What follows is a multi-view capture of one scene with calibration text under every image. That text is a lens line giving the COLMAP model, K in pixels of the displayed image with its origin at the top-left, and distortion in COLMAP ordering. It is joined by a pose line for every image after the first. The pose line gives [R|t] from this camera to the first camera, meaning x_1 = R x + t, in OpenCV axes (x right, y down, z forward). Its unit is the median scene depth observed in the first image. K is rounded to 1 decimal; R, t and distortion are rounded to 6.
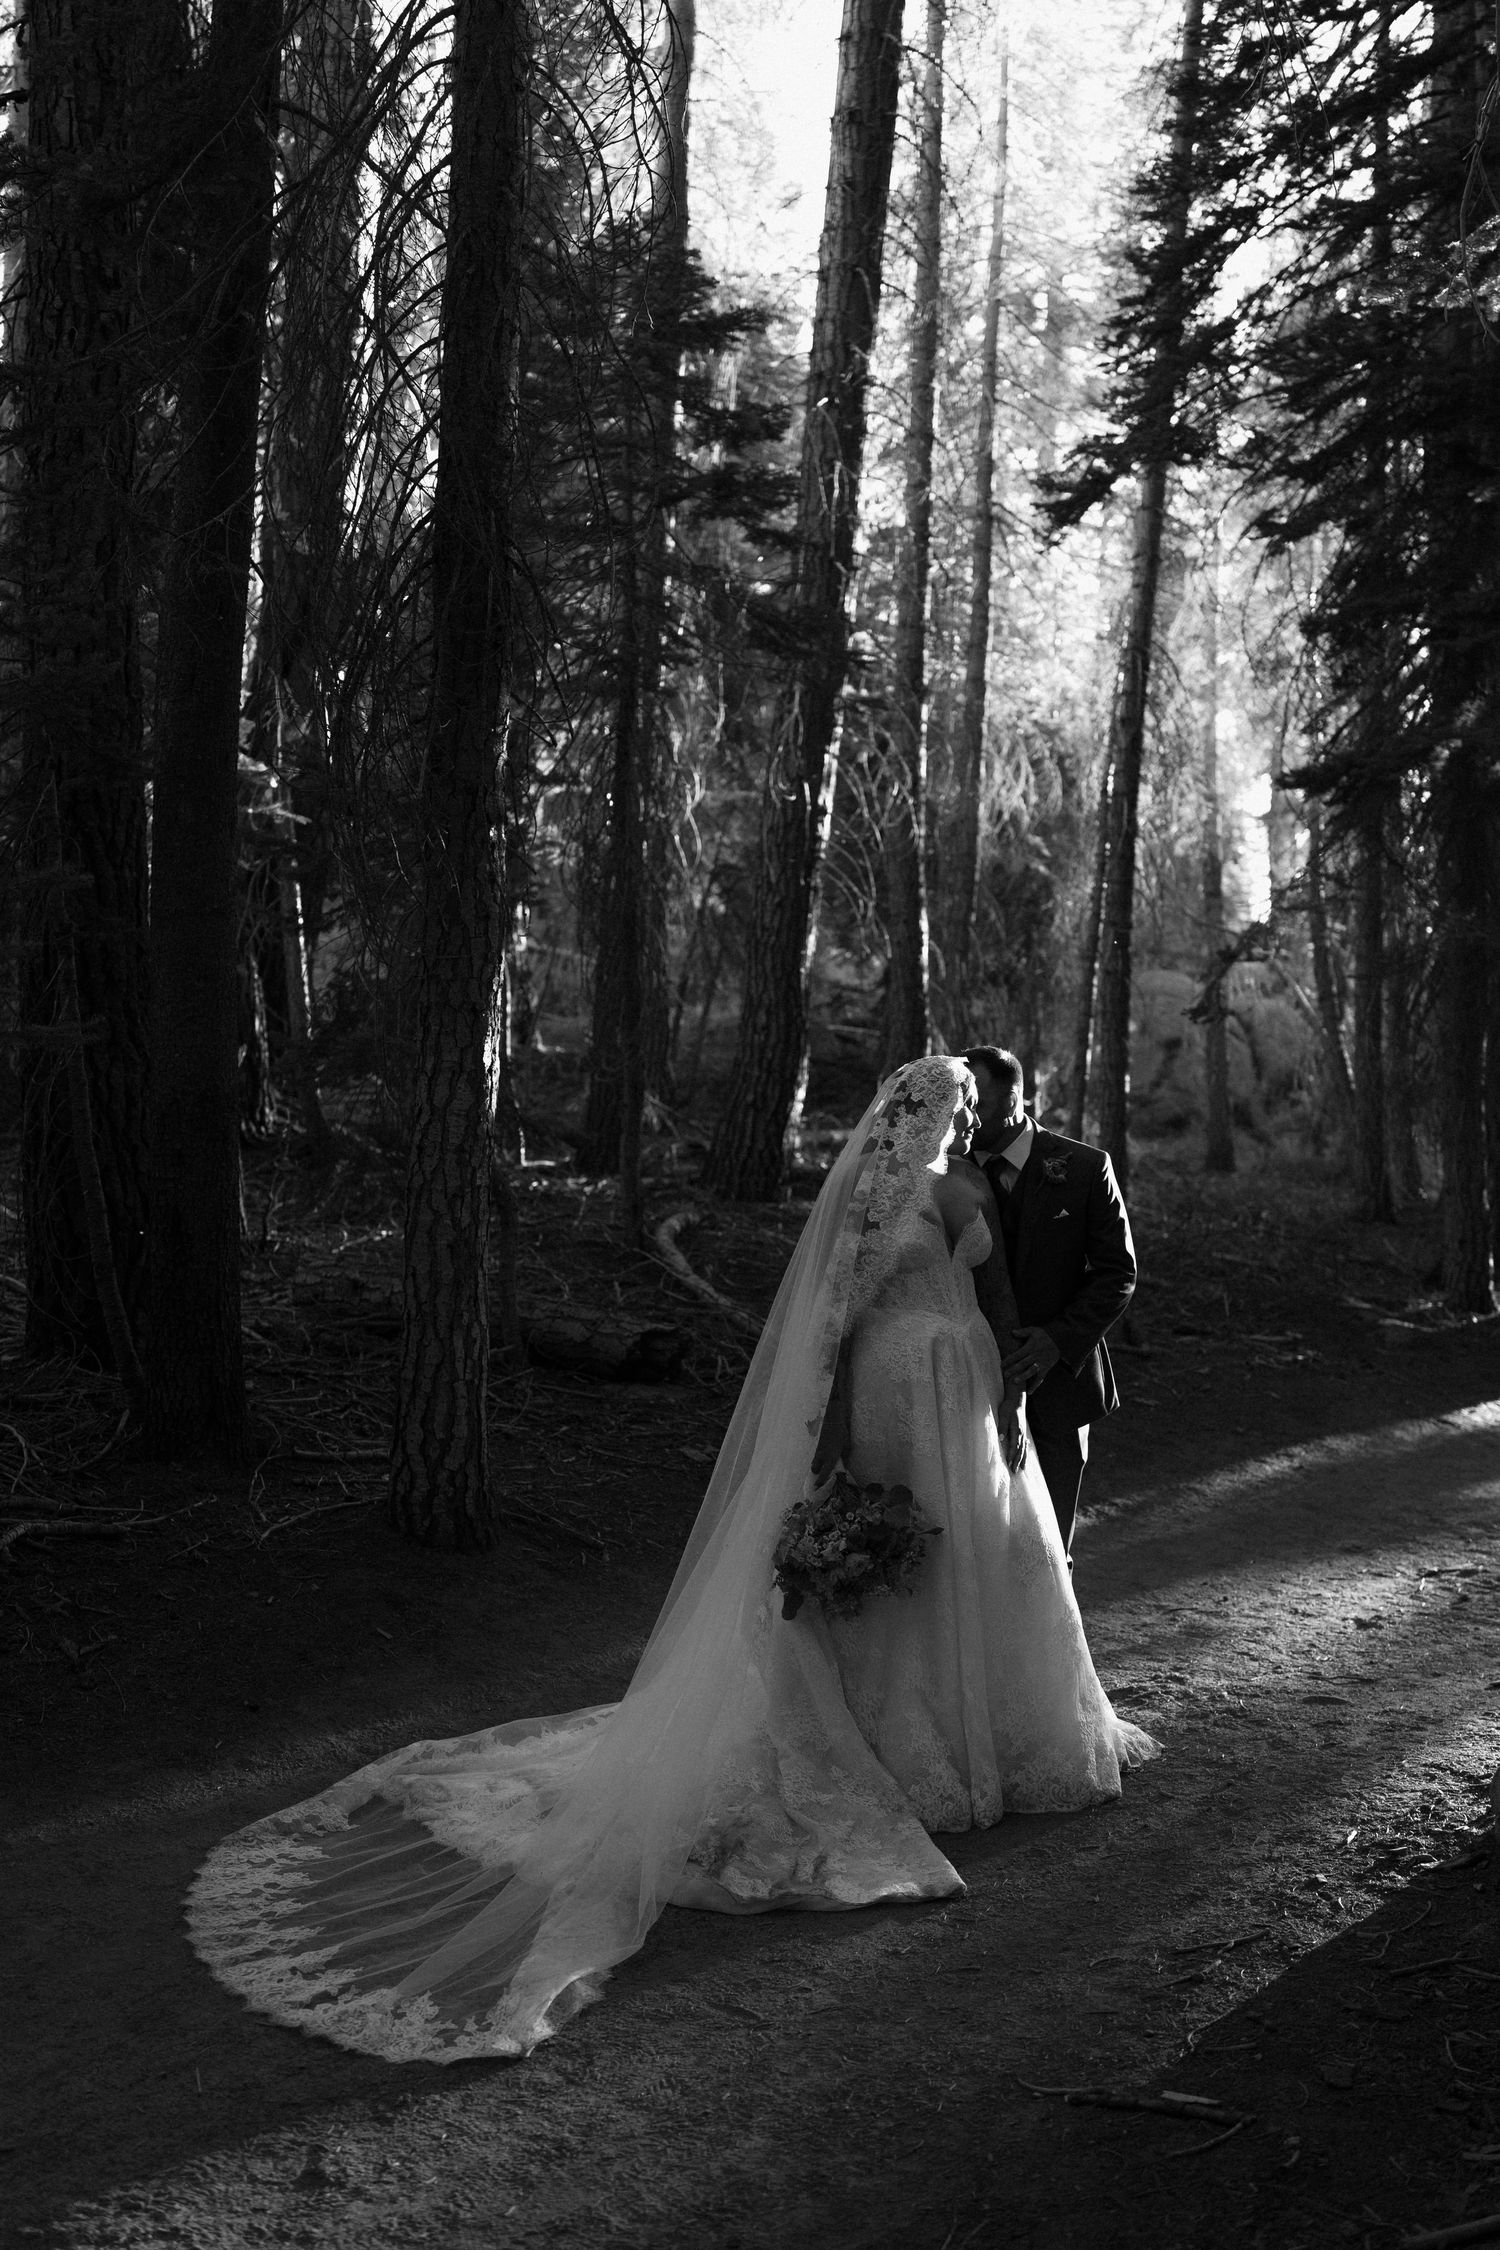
lens RADIAL K [[2102.2, 0, 750.0], [0, 2102.2, 1125.0], [0, 0, 1]] dist [0.009388, -0.007052]
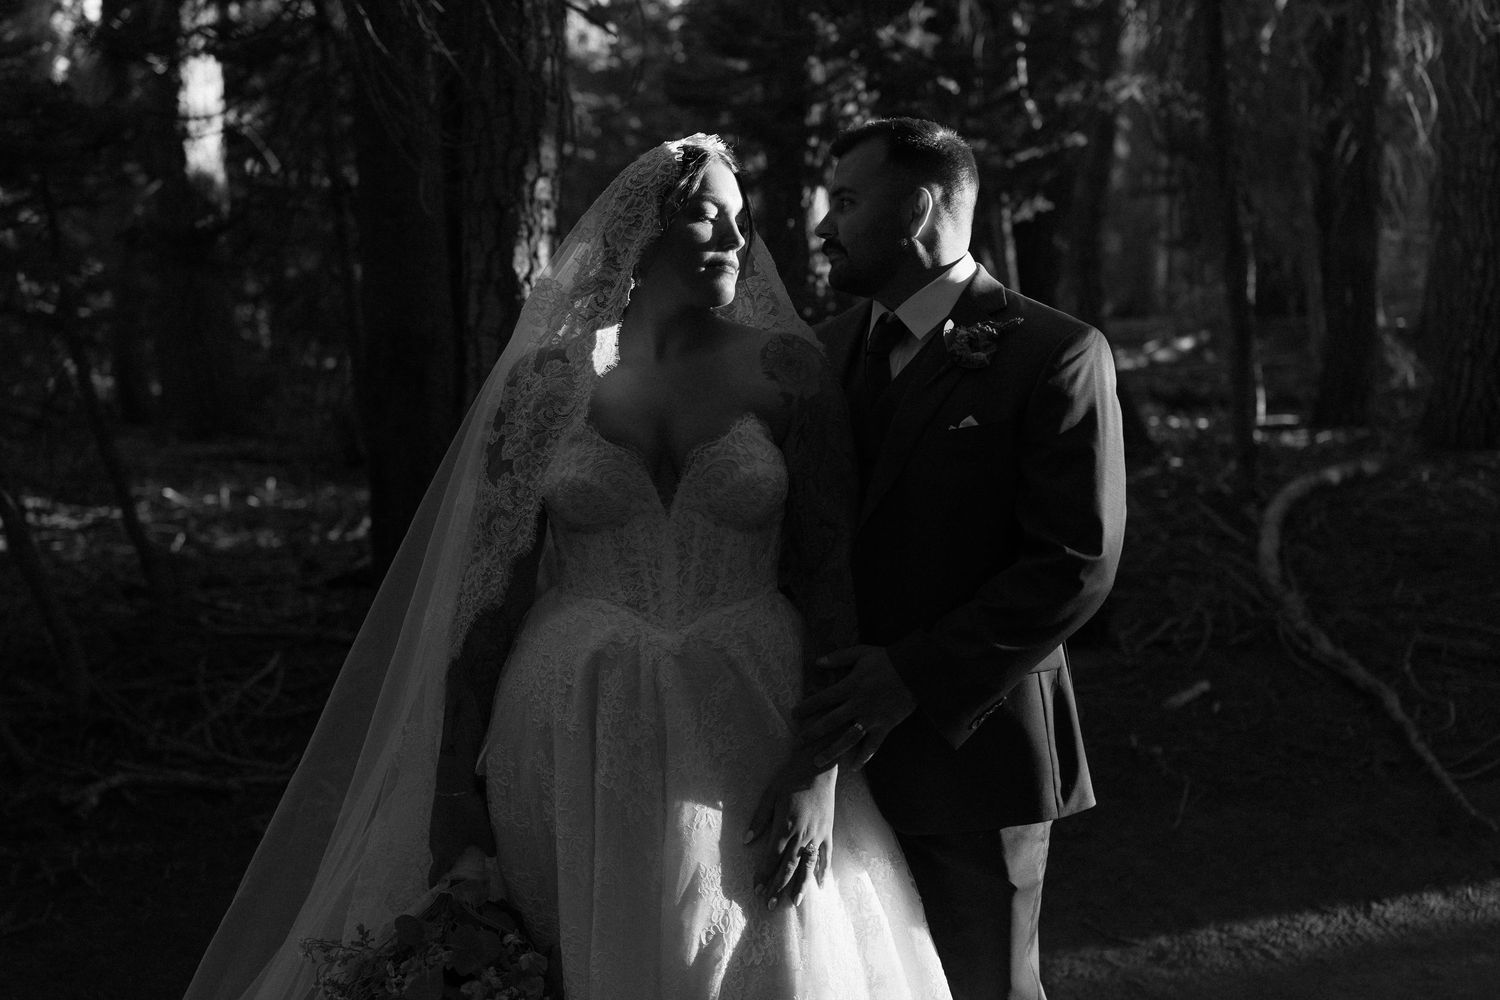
lens RADIAL K [[1454.0, 0, 751.2], [0, 1454.0, 425.3], [0, 0, 1]] dist [0.169907, -0.001849]
pose [[0.835204, -0.017332, -0.549667, 0.335043], [0.024018, 0.999699, 0.004973, 0.039746], [0.549416, -0.017355, 0.835369, 0.695324]]
